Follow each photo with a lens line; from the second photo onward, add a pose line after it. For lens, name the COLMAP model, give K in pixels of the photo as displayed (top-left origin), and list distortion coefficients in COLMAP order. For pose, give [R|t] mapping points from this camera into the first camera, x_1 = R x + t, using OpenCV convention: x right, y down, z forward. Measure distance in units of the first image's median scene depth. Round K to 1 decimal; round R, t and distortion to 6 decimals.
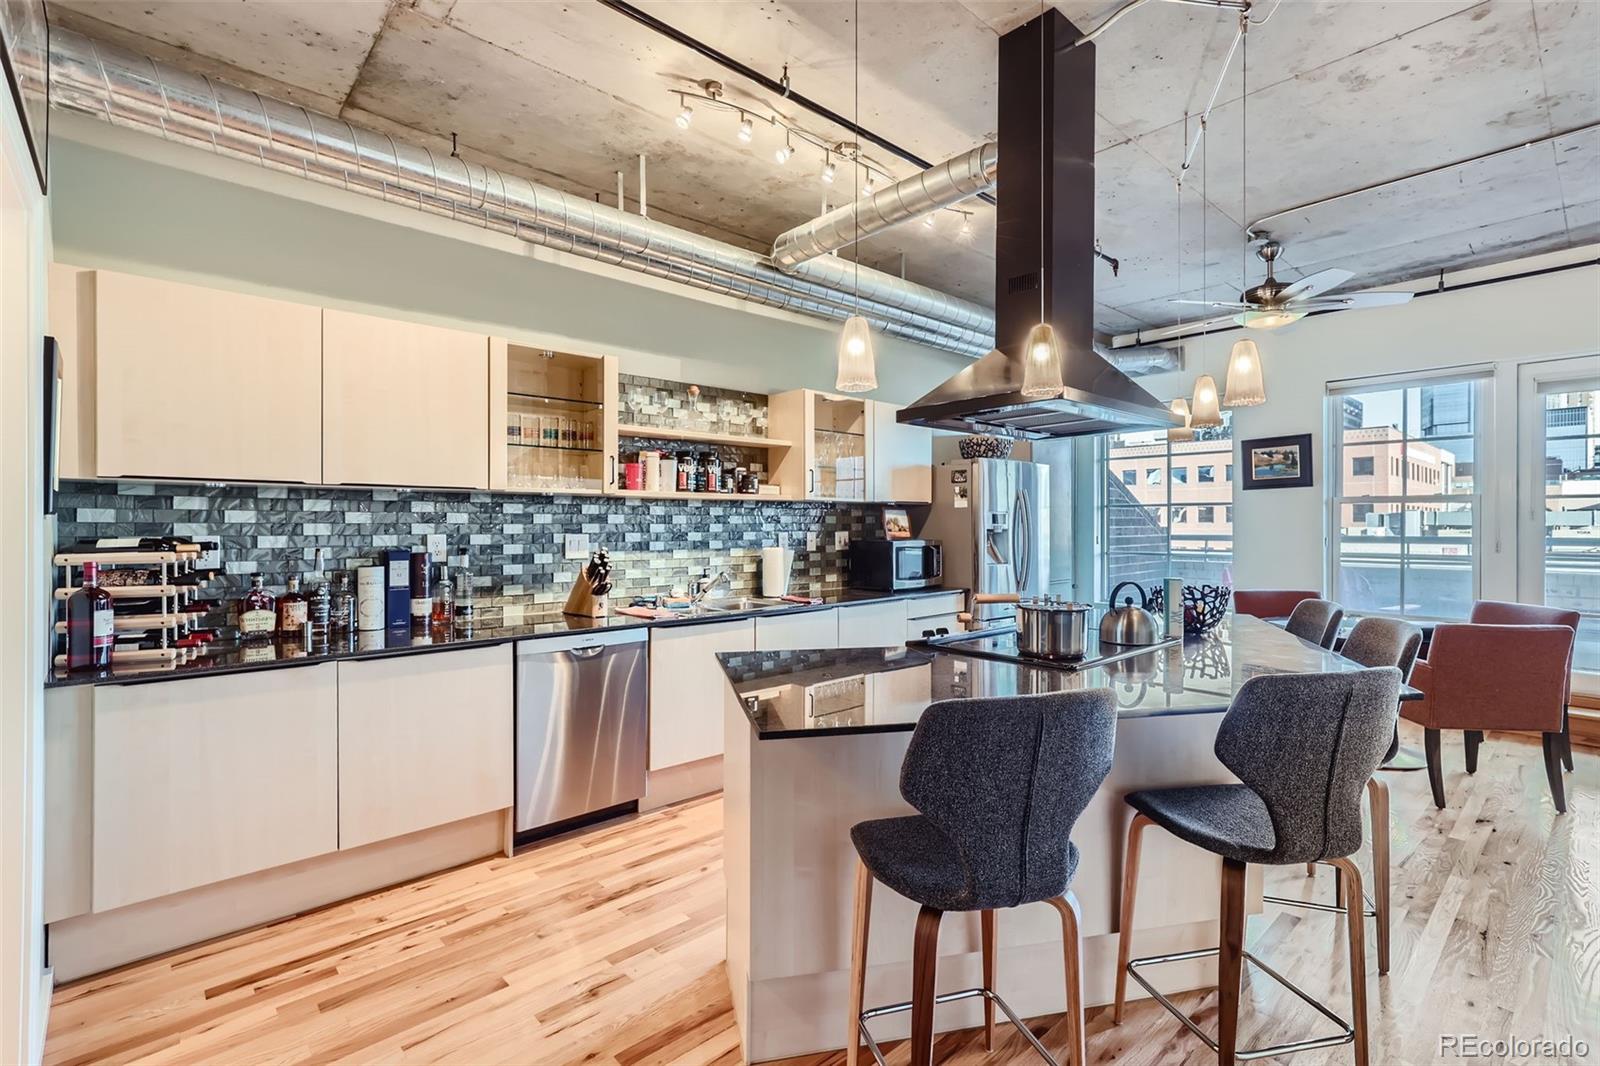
lens RADIAL K [[740.1, 0, 808.9], [0, 740.1, 526.1], [0, 0, 1]] dist [-0.001465, 0.001469]
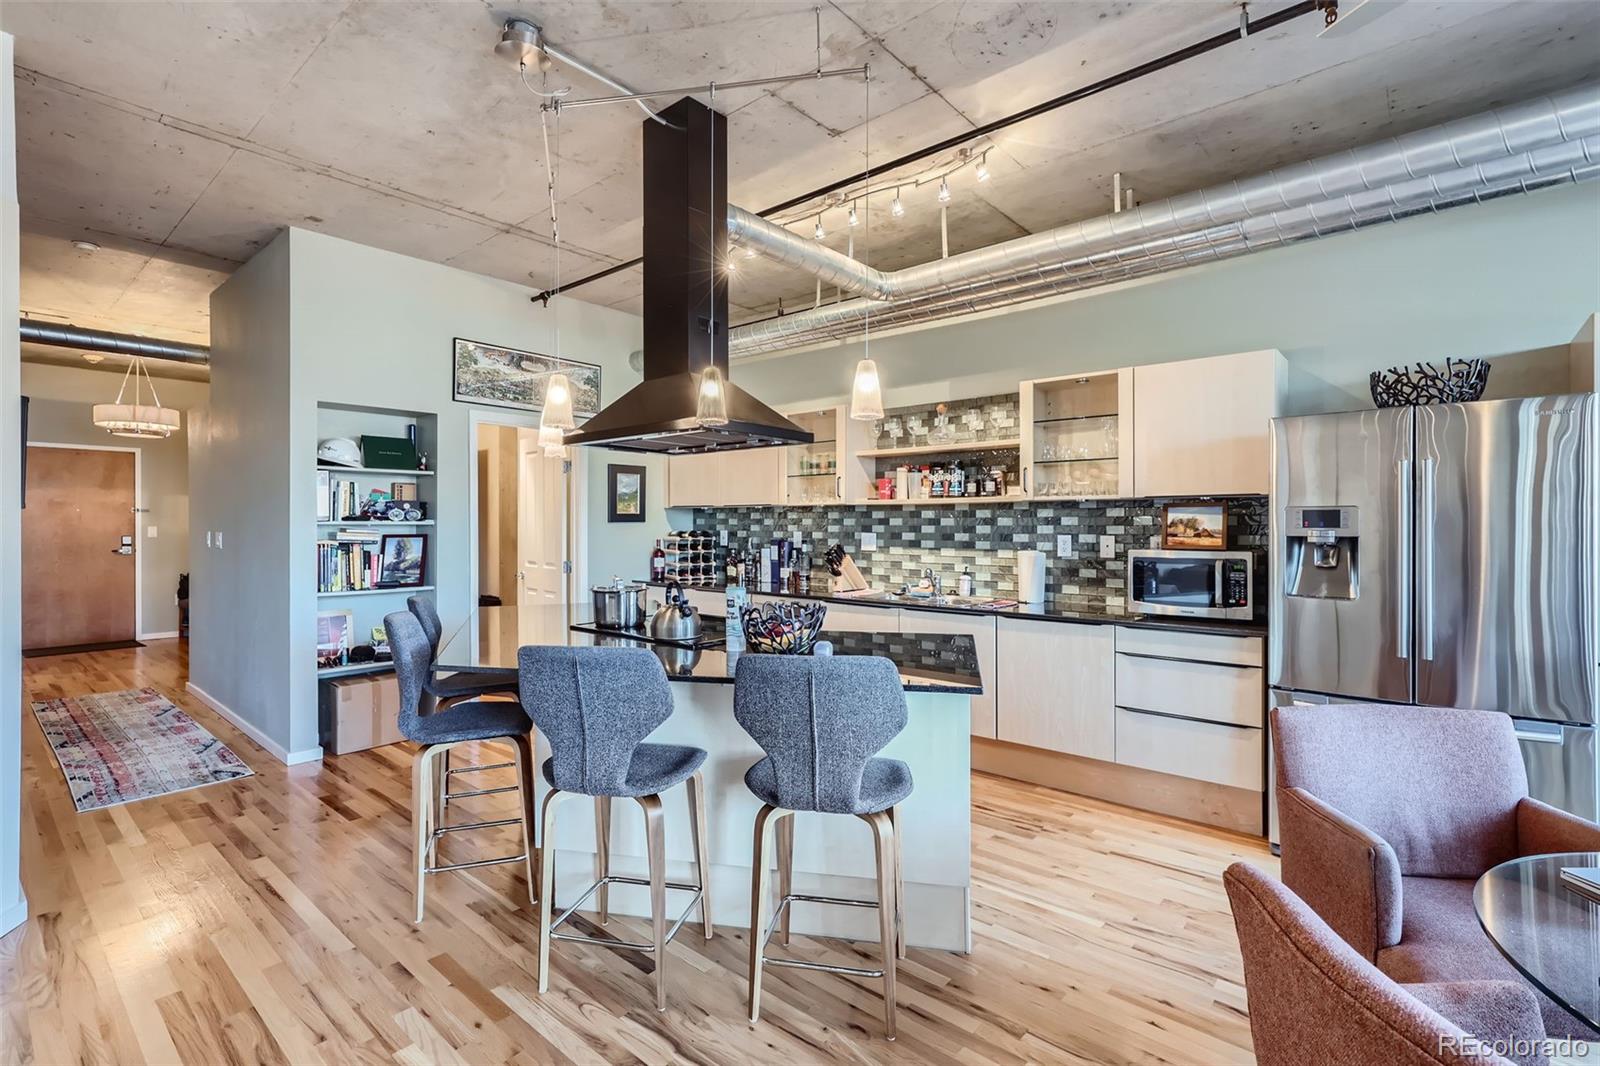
lens RADIAL K [[740.1, 0, 807.8], [0, 740.1, 531.4], [0, 0, 1]] dist [-0.001465, 0.001469]
pose [[0.115359, 0.008082, -0.993291, 0.964804], [-0.006249, 0.999953, 0.007411, -0.001523], [0.993304, 0.005352, 0.115404, 0.670077]]
